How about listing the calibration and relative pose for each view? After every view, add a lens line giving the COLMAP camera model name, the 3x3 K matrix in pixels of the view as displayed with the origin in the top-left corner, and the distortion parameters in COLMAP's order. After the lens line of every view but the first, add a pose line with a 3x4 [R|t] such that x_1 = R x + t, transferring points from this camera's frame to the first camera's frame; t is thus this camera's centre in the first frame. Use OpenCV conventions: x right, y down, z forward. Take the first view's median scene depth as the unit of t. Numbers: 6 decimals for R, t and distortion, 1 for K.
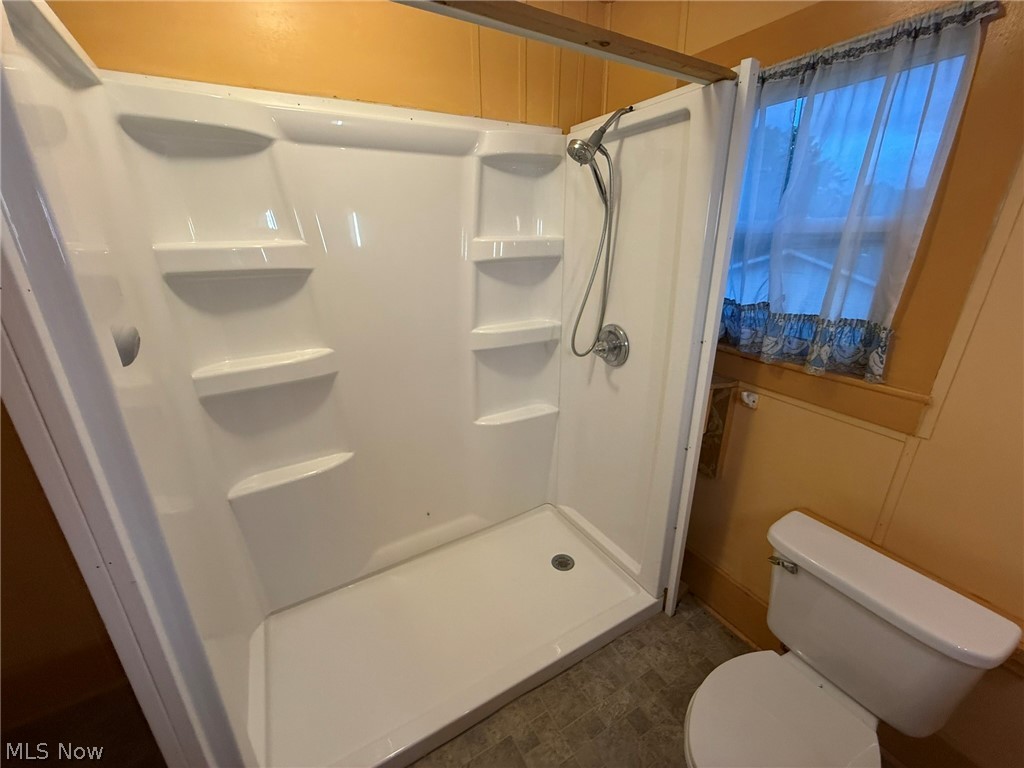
lens RADIAL K [[407.5, 0, 506.3], [0, 407.5, 381.6], [0, 0, 1]] dist [-0.000788, -0.000318]
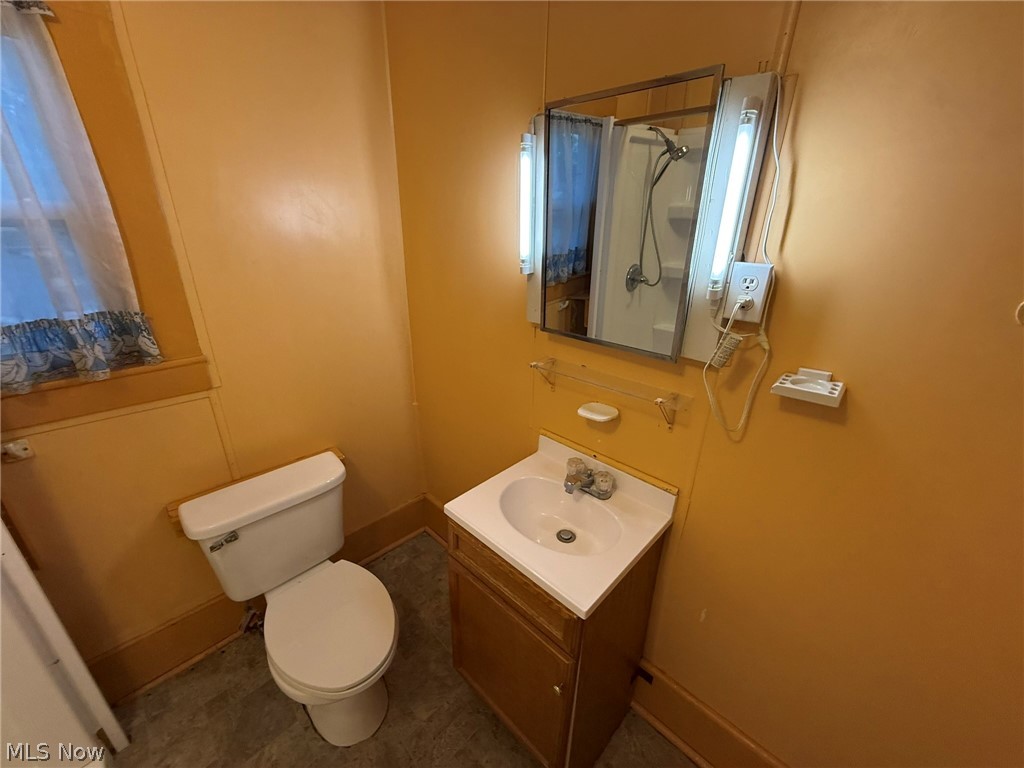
lens RADIAL K [[407.5, 0, 509.9], [0, 407.5, 382.2], [0, 0, 1]] dist [-0.000788, -0.000318]
pose [[-0.264667, -0.355614, 0.896376, -0.255457], [0.311702, 0.848080, 0.428488, -0.100110], [-0.912575, 0.392809, -0.113613, 0.238935]]
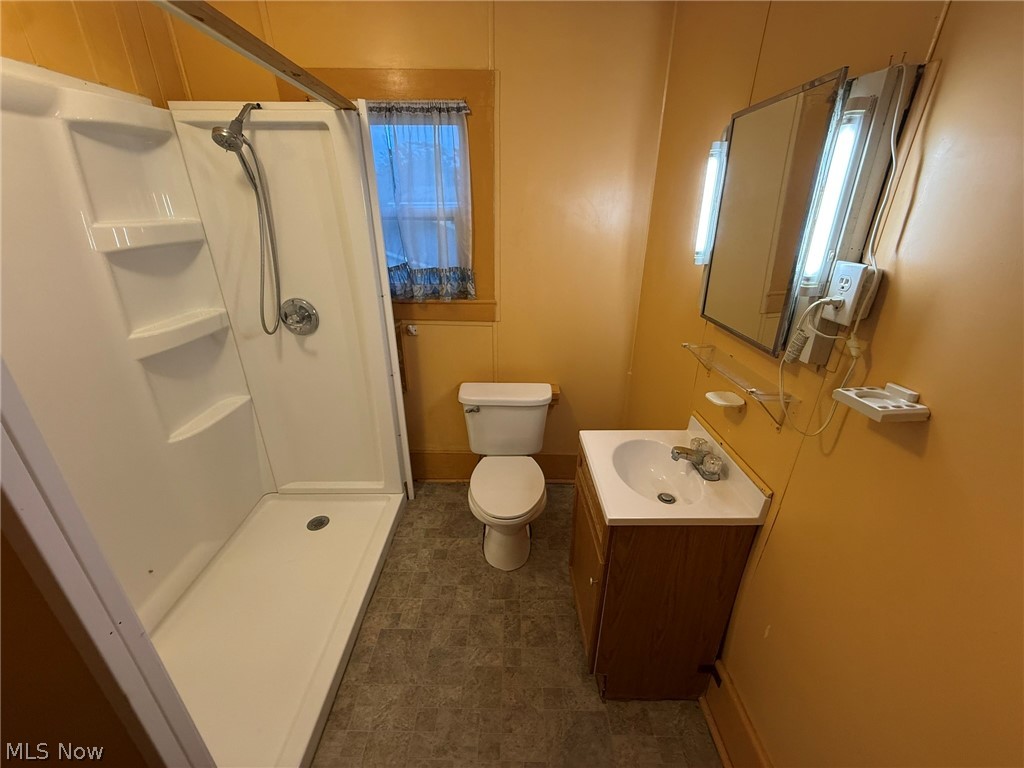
lens RADIAL K [[407.5, 0, 507.0], [0, 407.5, 379.6], [0, 0, 1]] dist [-0.000788, -0.000318]
pose [[0.504426, -0.327108, 0.799096, -0.499846], [0.285350, 0.936619, 0.203276, 0.009528], [-0.814942, 0.125484, 0.565795, -0.106748]]
